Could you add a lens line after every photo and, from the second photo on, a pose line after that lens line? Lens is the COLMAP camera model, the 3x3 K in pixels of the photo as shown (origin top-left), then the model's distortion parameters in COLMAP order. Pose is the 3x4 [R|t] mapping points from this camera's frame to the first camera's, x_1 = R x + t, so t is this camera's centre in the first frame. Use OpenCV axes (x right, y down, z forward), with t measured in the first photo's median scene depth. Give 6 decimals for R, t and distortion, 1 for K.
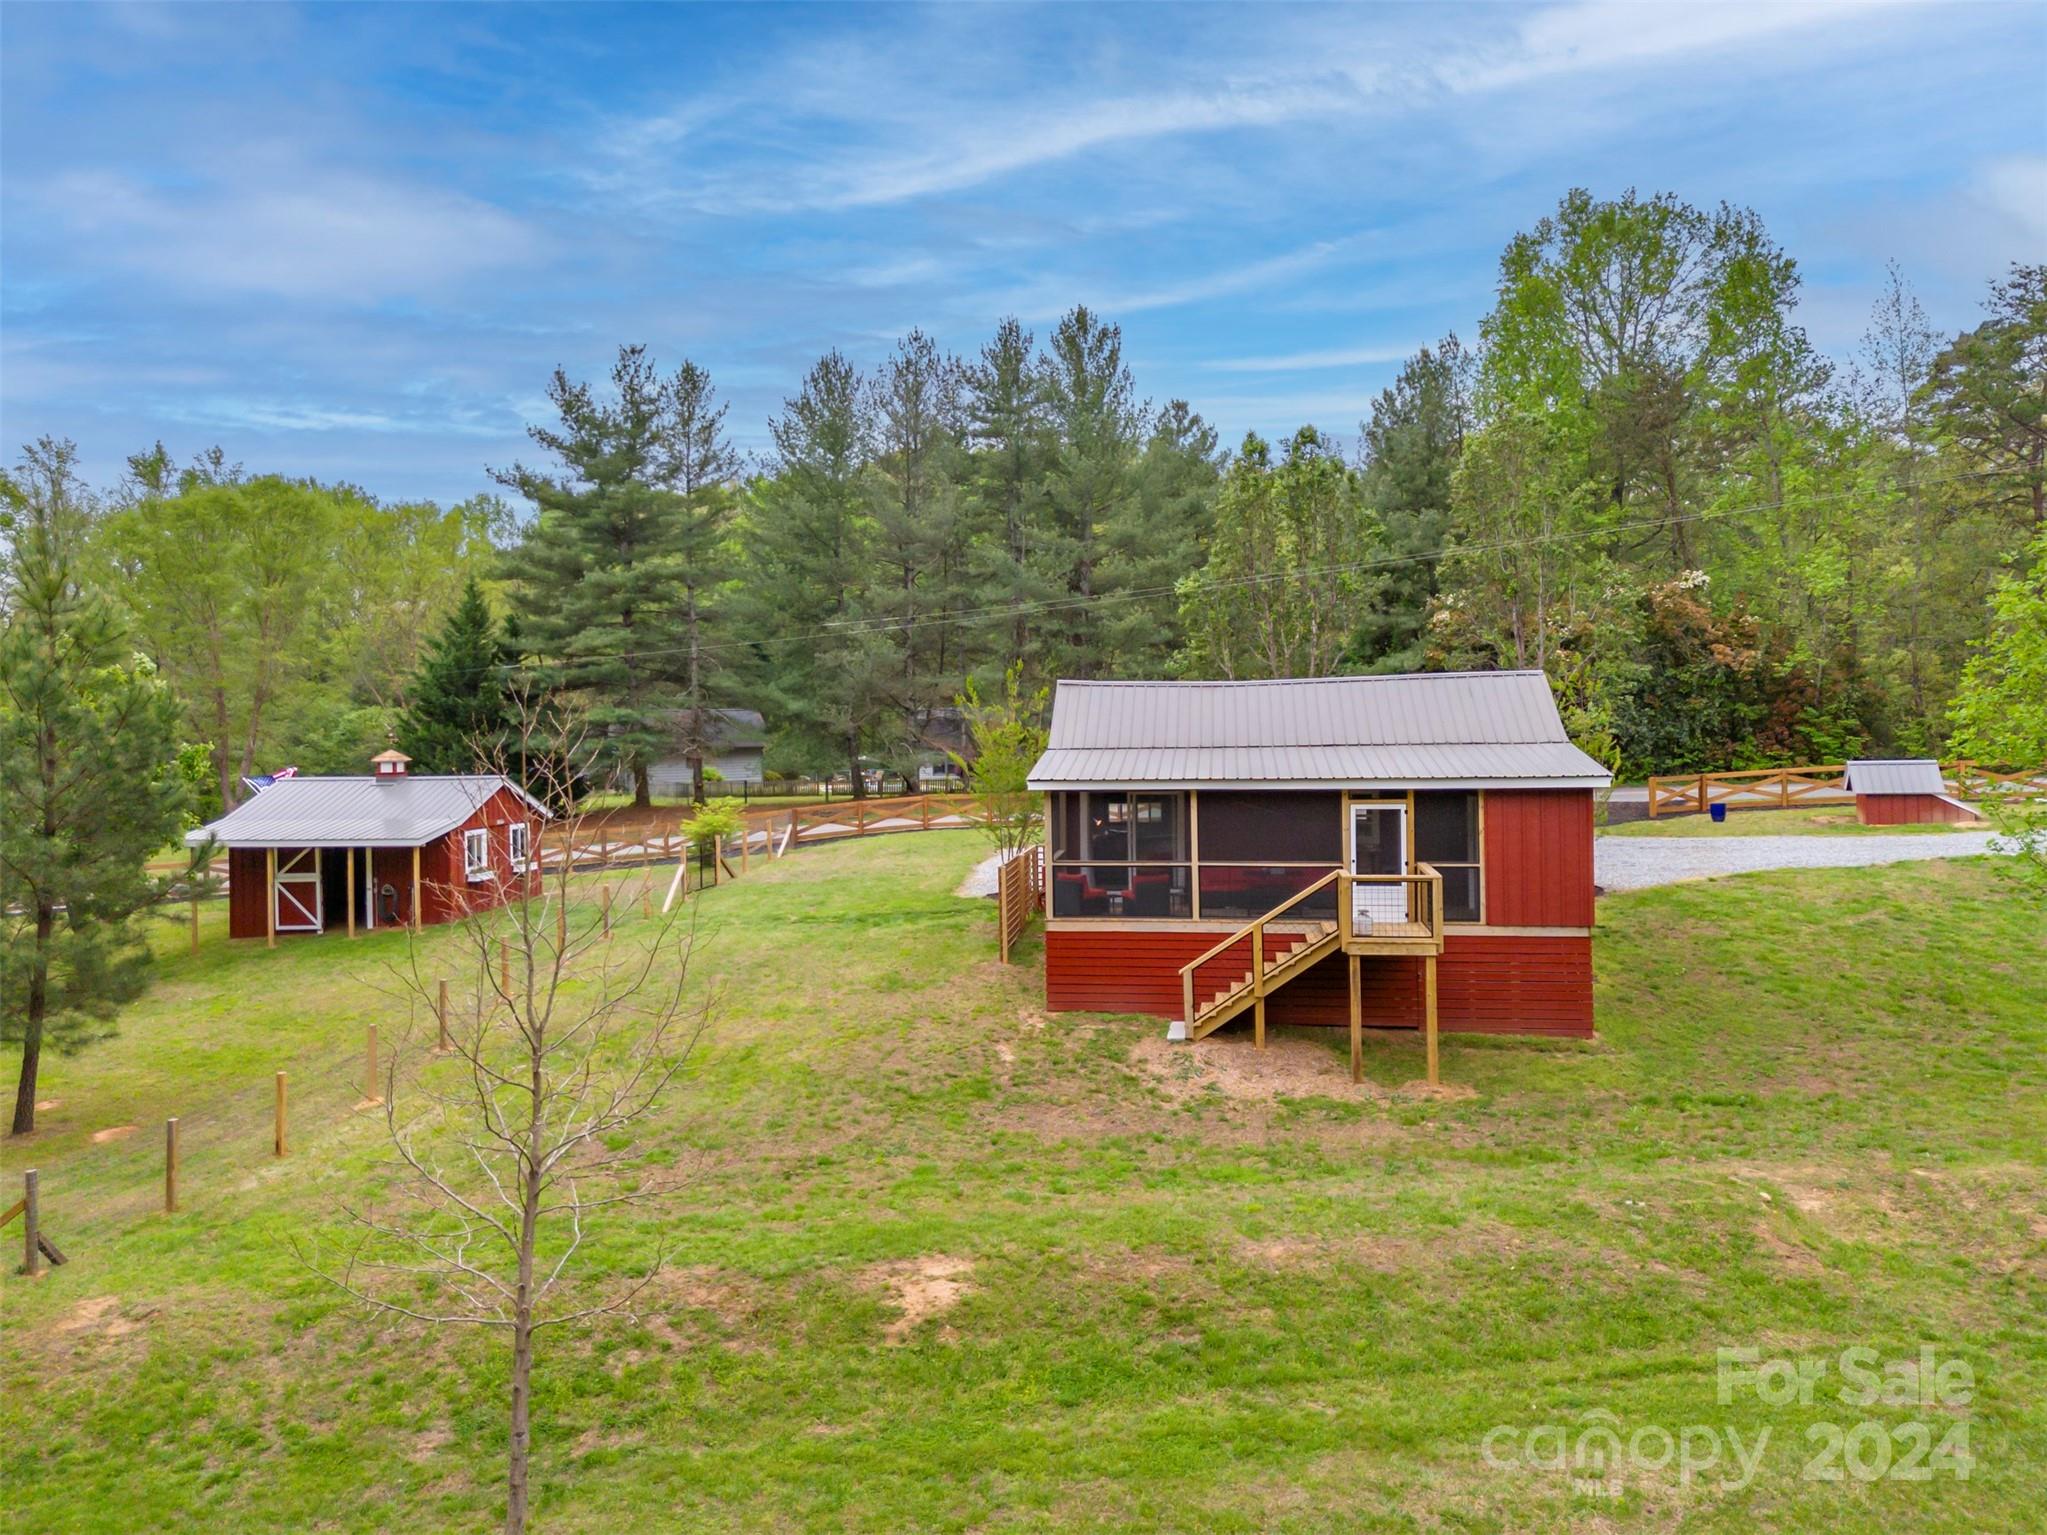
lens RADIAL K [[1507.1, 0, 1023.5], [0, 1507.1, 767.5], [0, 0, 1]] dist [0.040781, -0.002769]
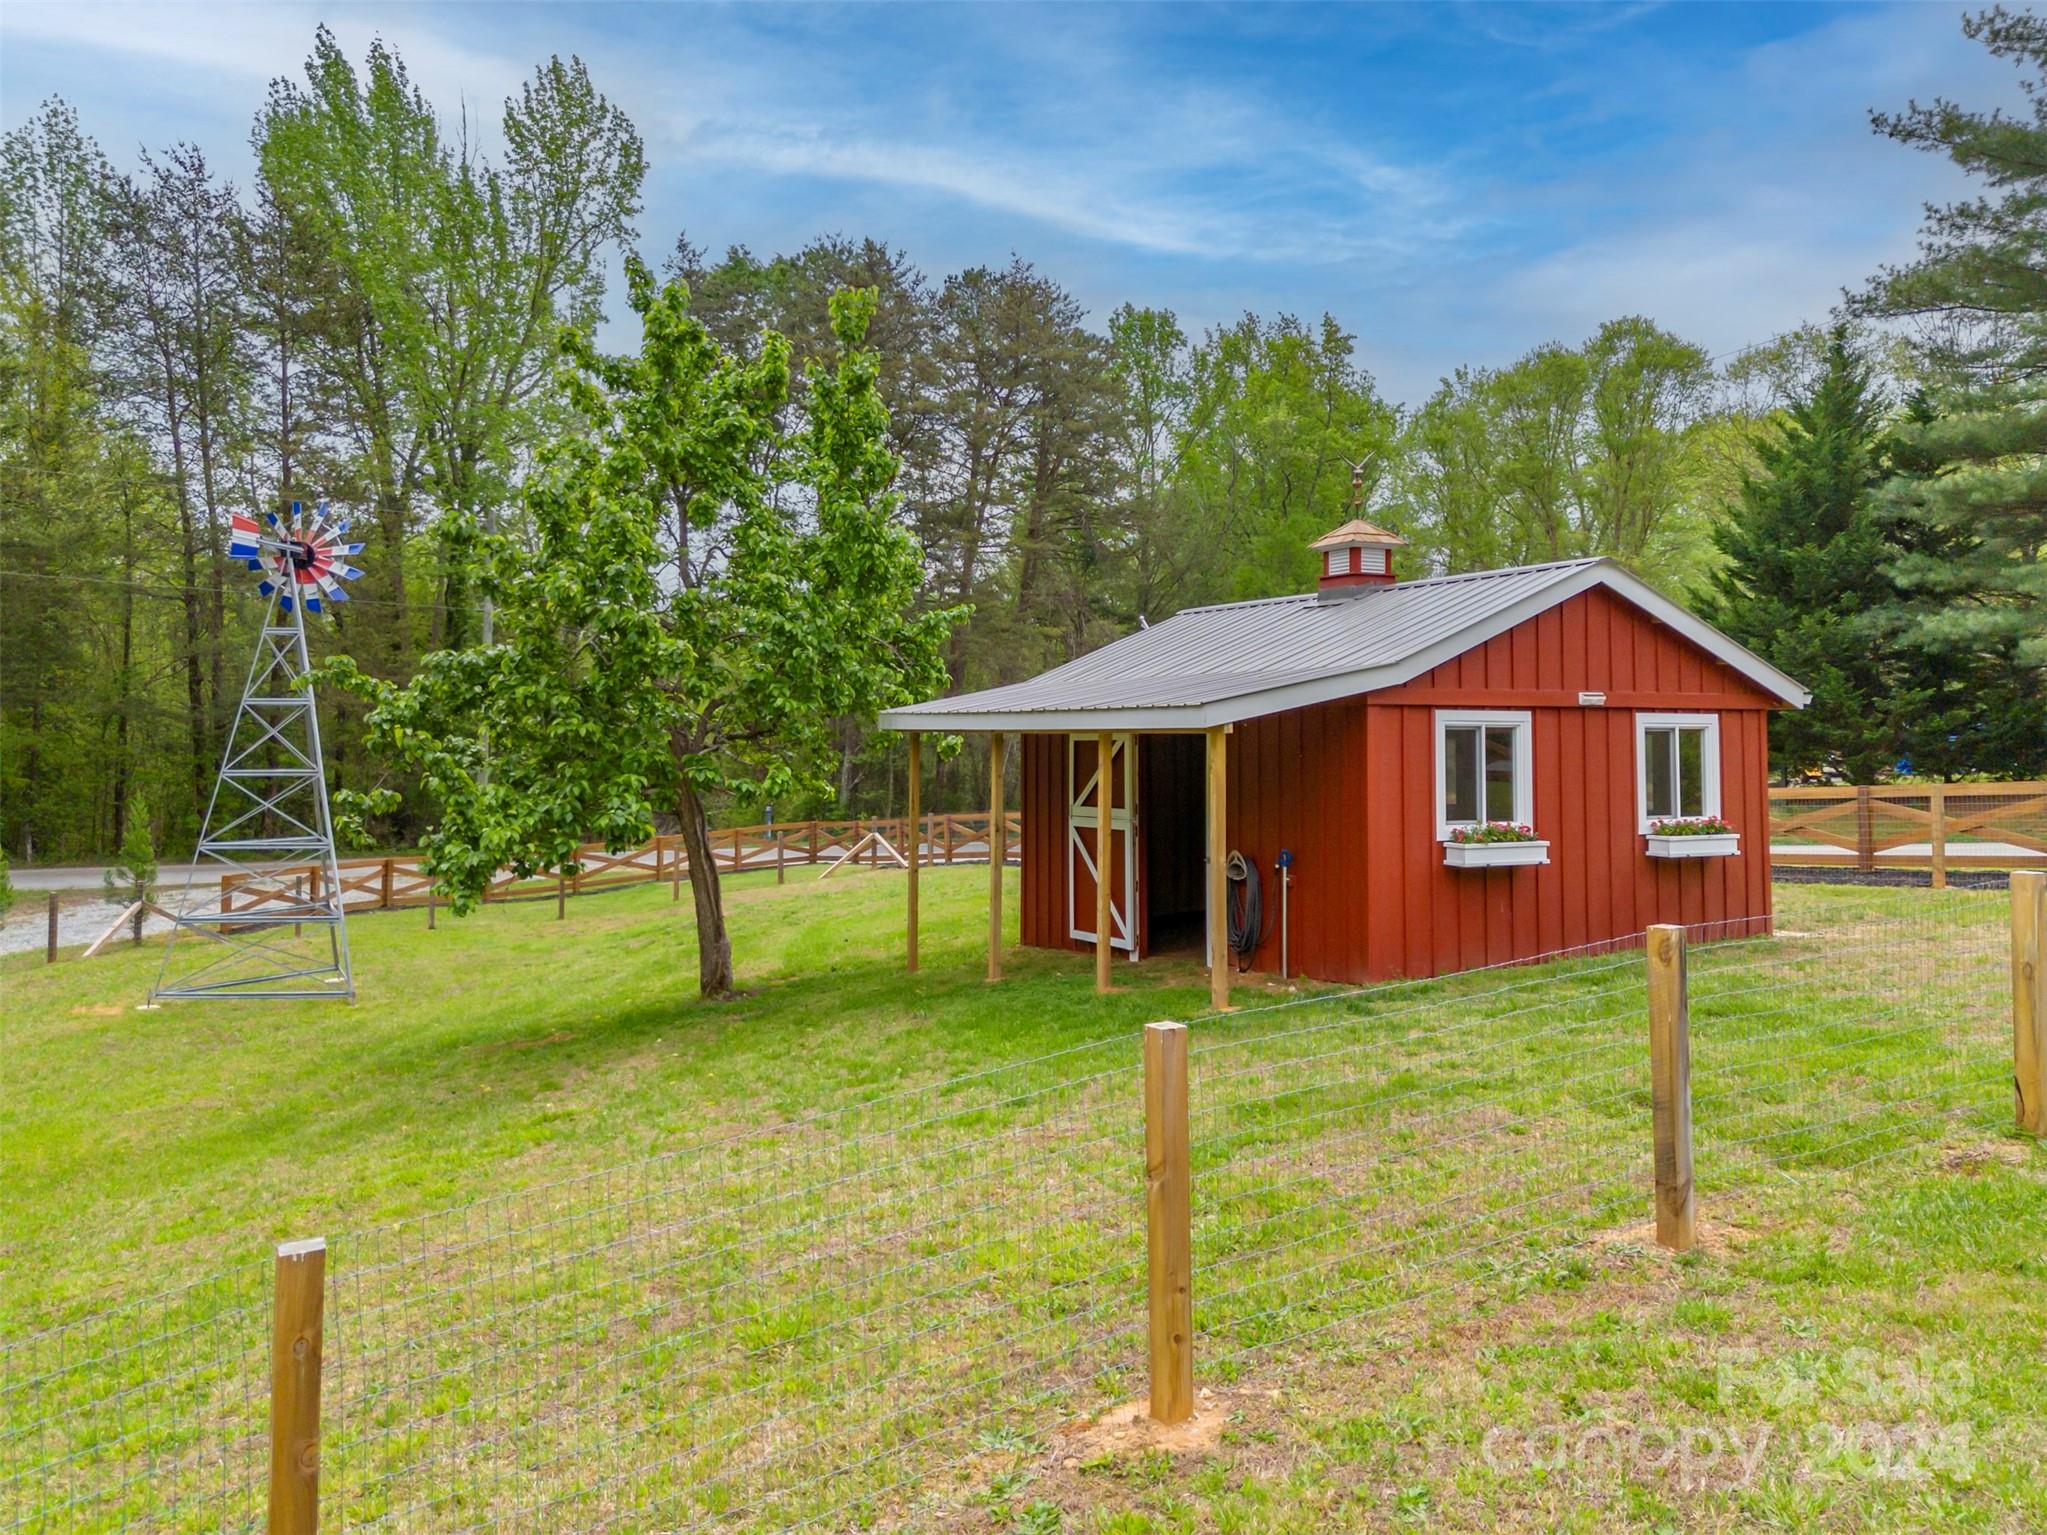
lens RADIAL K [[1454.8, 0, 1102.5], [0, 1454.8, 717.5], [0, 0, 1]] dist [0.150431, -0.113656]
pose [[0.615645, 0.002459, -0.788020, -0.161966], [-0.028561, 0.999408, -0.019196, 0.051847], [0.787506, 0.034324, 0.615350, 0.744231]]
